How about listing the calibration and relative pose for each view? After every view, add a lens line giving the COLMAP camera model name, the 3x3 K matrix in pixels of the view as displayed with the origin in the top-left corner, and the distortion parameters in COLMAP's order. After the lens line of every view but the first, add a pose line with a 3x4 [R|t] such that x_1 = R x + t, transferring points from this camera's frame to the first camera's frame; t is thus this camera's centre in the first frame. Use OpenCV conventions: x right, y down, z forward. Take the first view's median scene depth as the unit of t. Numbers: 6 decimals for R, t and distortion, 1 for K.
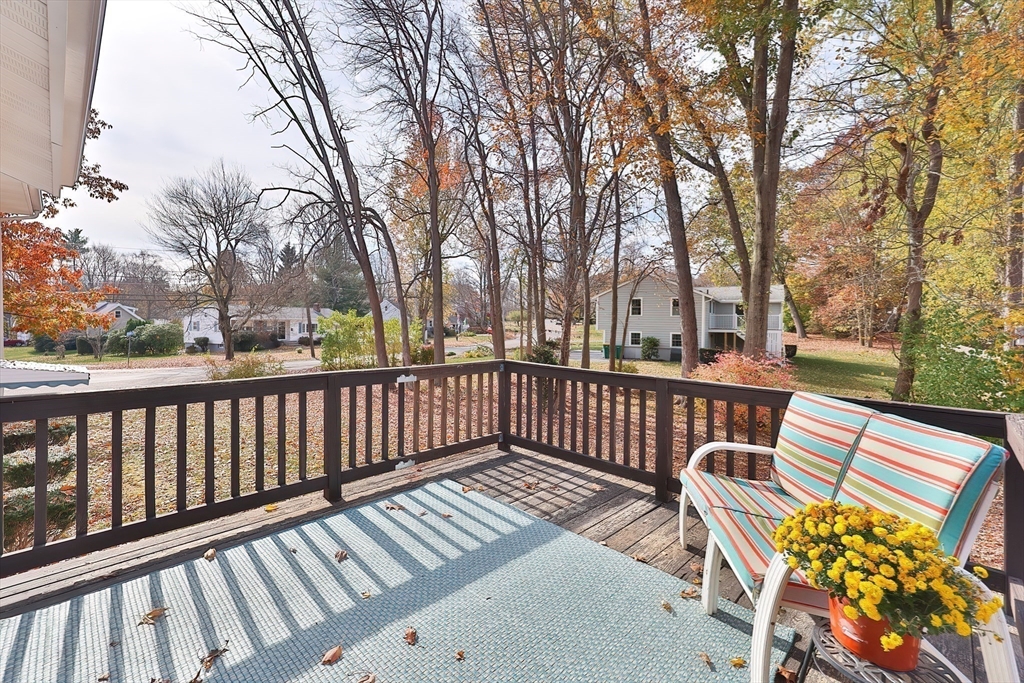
lens RADIAL K [[444.1, 0, 487.0], [0, 444.1, 331.9], [0, 0, 1]] dist [0.002210, 0.001112]
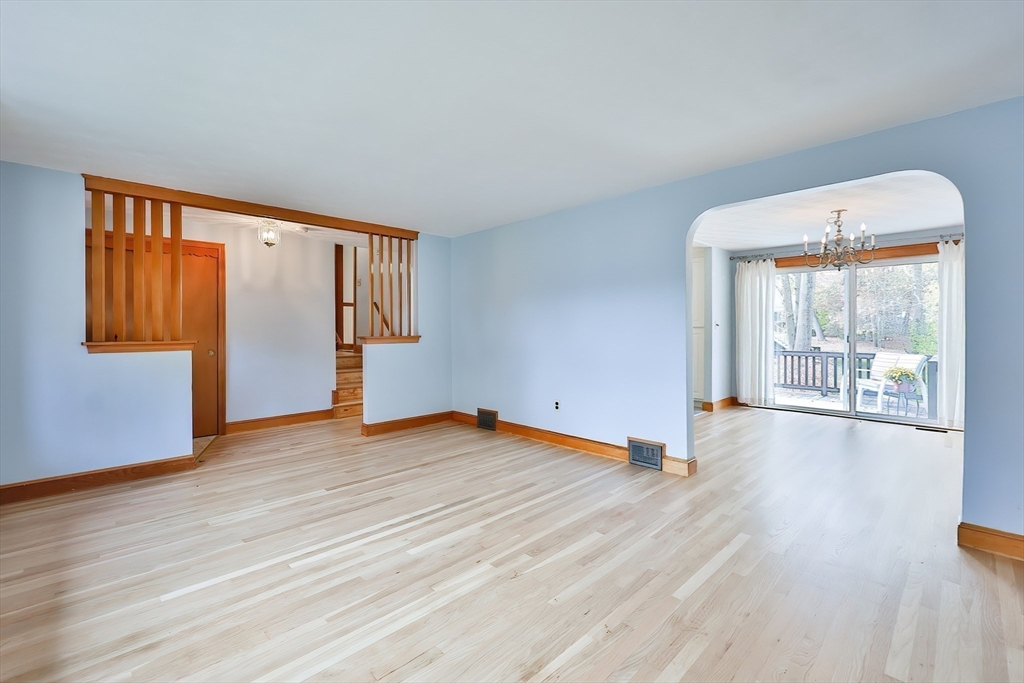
lens RADIAL K [[444.1, 0, 492.8], [0, 444.1, 335.4], [0, 0, 1]] dist [0.002210, 0.001112]
pose [[0.999947, -0.009690, -0.003447, -0.304200], [0.009669, 0.999934, -0.006165, -0.000579], [0.003507, 0.006131, 0.999975, -0.329517]]
